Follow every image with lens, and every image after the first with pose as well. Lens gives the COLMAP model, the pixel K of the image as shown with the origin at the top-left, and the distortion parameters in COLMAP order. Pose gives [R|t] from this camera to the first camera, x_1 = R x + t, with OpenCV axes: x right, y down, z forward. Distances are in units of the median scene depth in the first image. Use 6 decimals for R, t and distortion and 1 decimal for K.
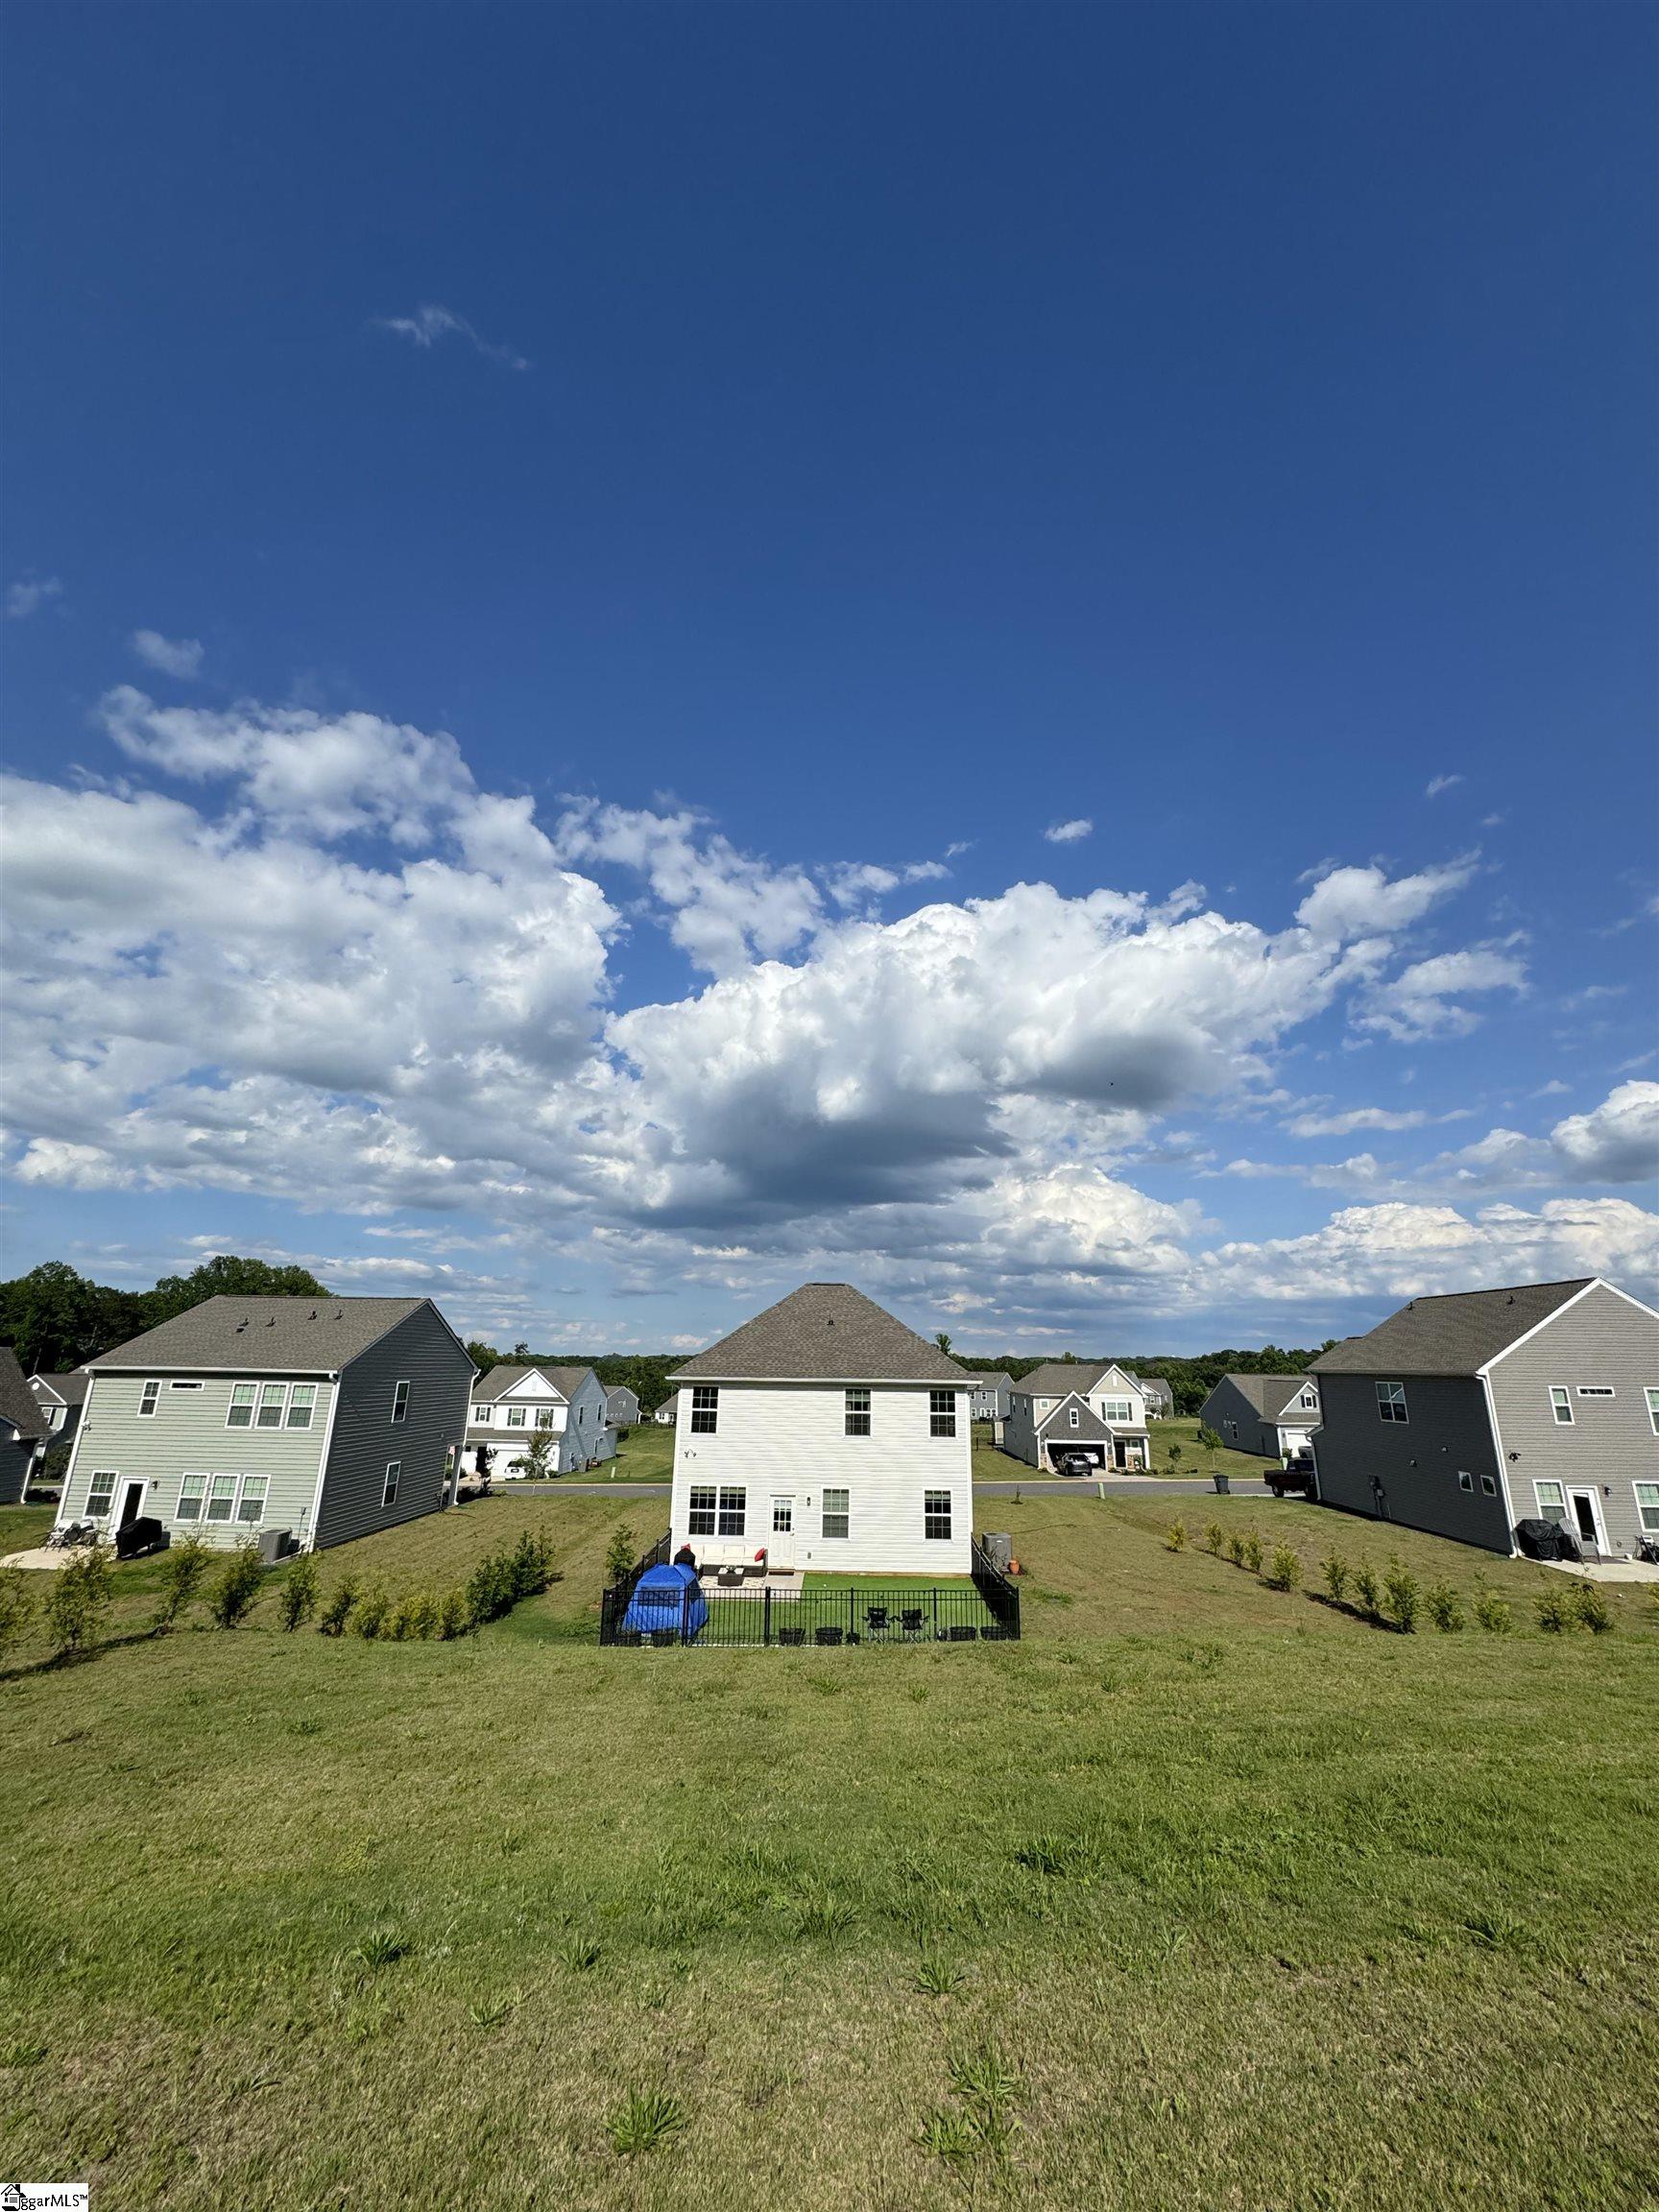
lens RADIAL K [[879.2, 0, 851.3], [0, 879.2, 1112.9], [0, 0, 1]] dist [-0.004223, 0.001436]
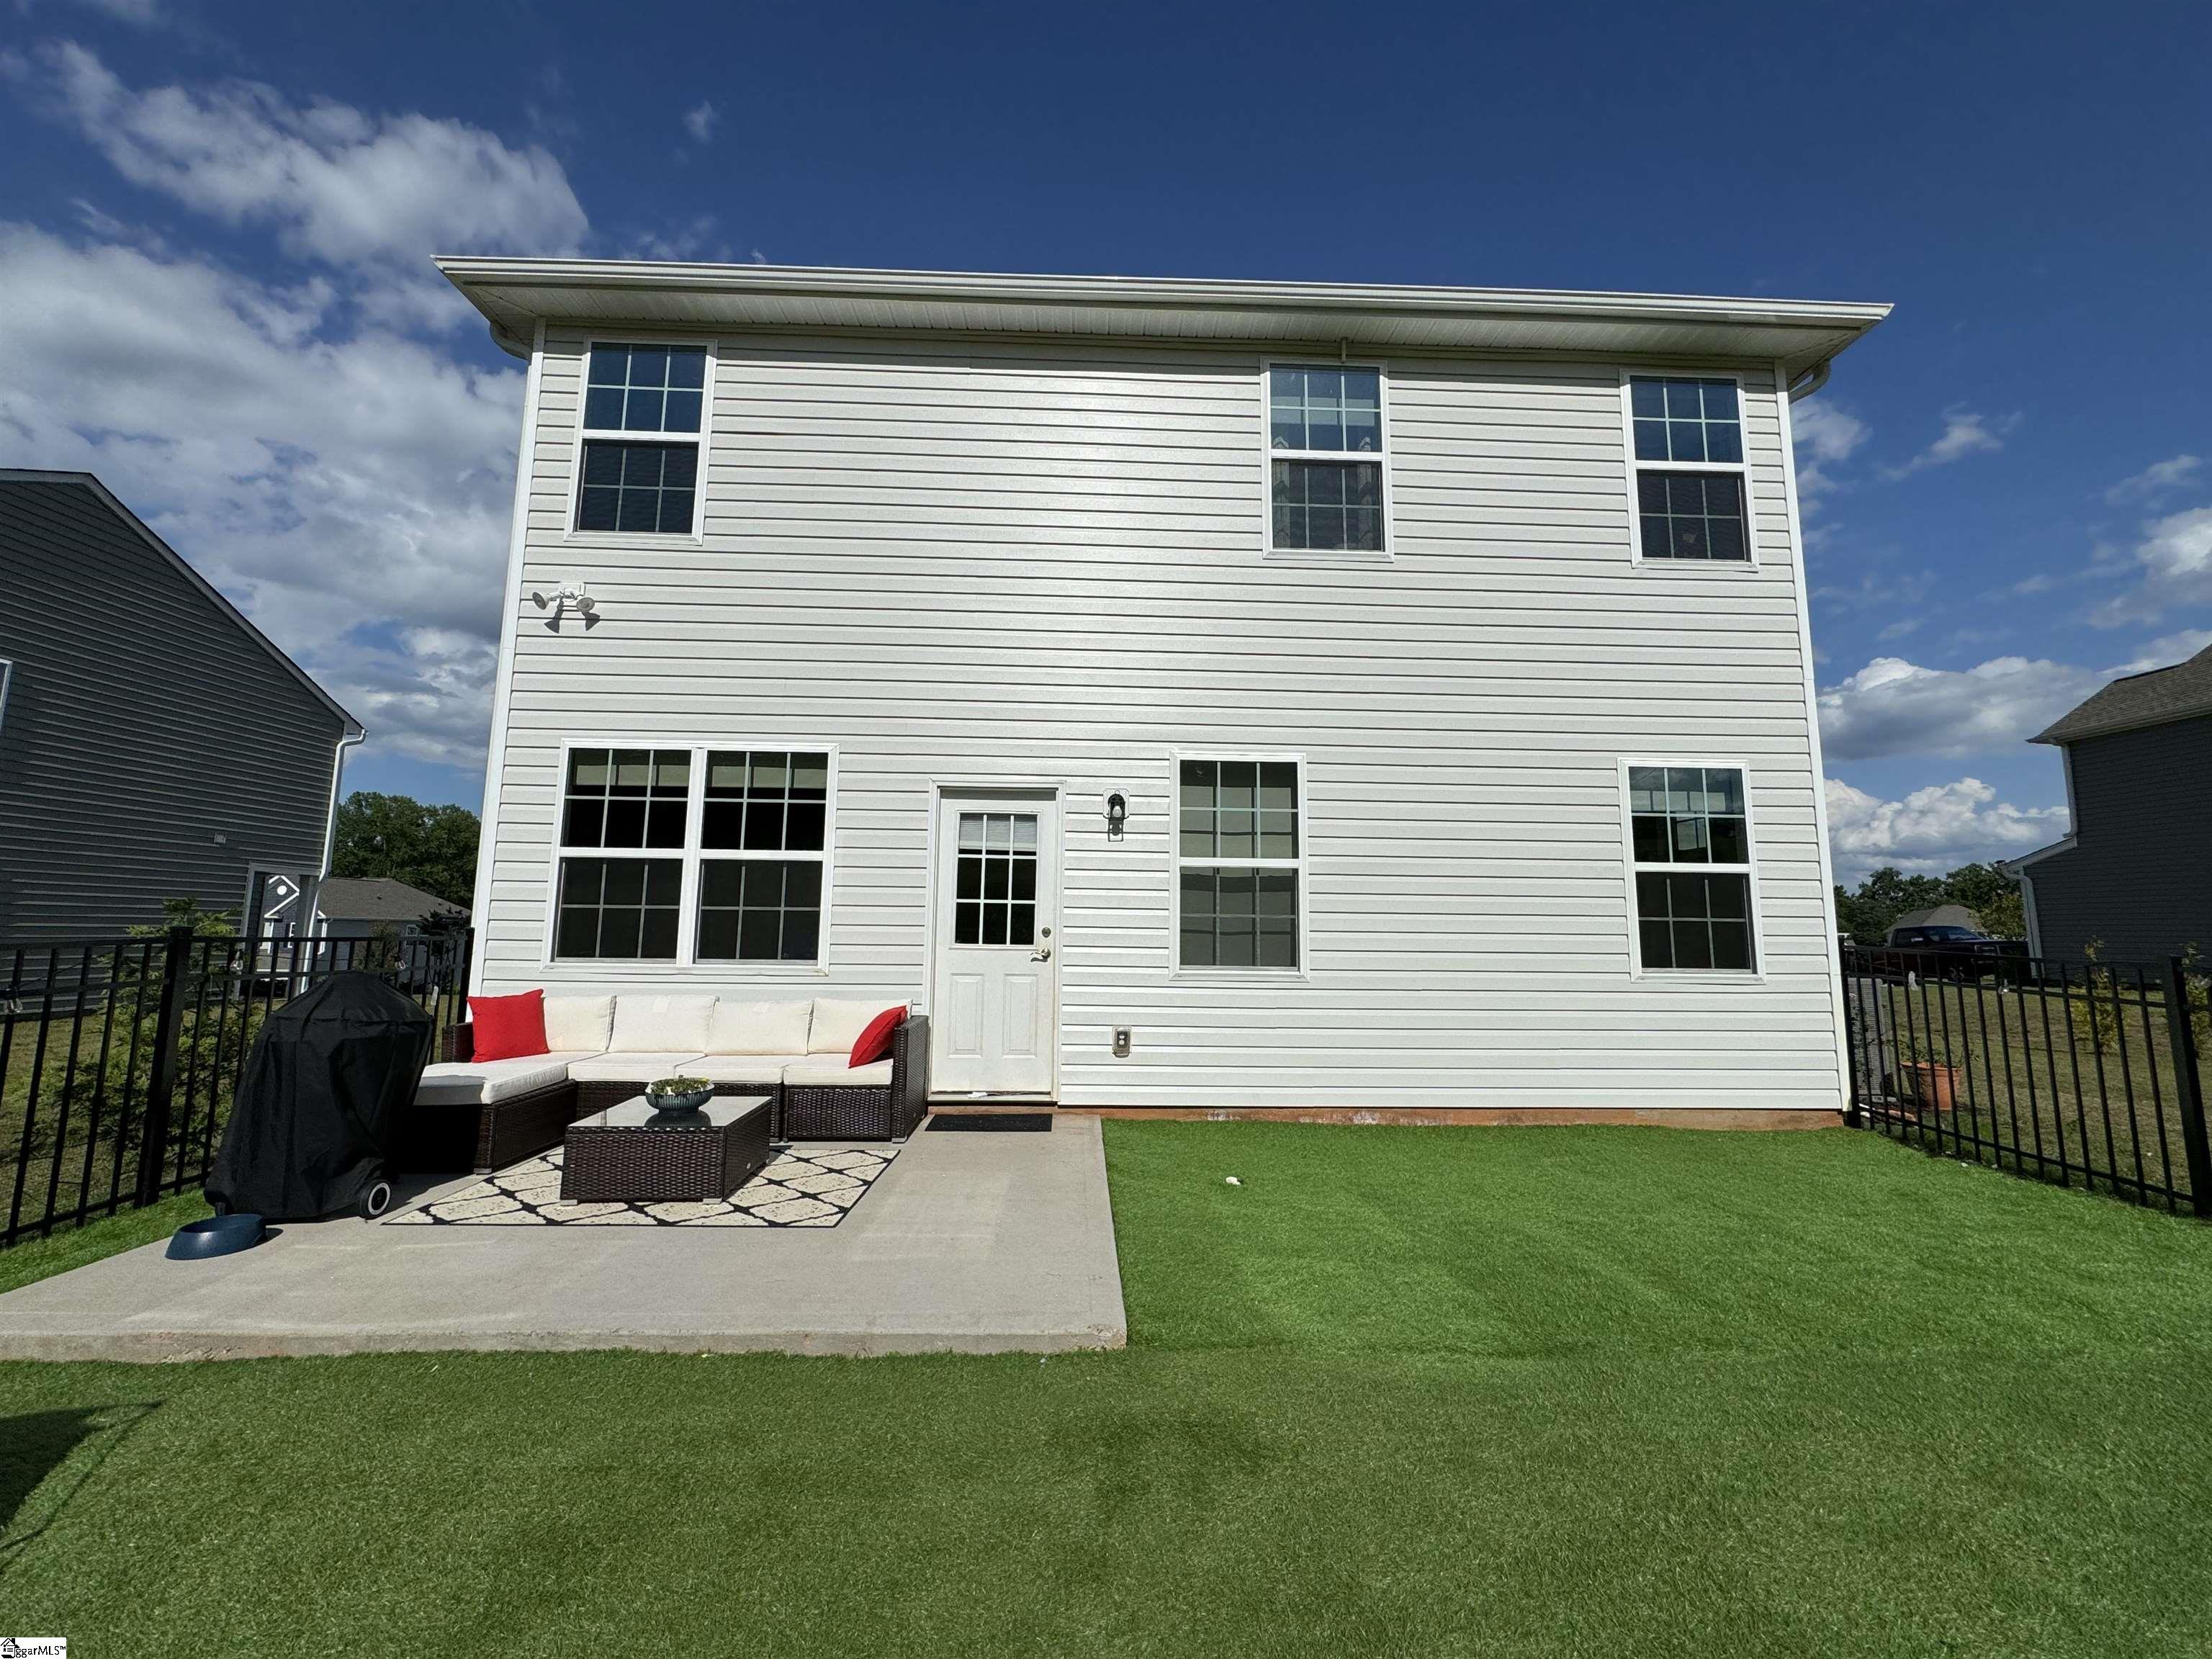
lens RADIAL K [[879.2, 0, 1096.7], [0, 879.2, 821.5], [0, 0, 1]] dist [-0.004223, 0.001436]
pose [[0.996878, 0.011052, 0.078180, -0.070670], [-0.023189, 0.987472, 0.156079, 0.408940], [-0.075476, -0.157404, 0.984646, 0.781434]]
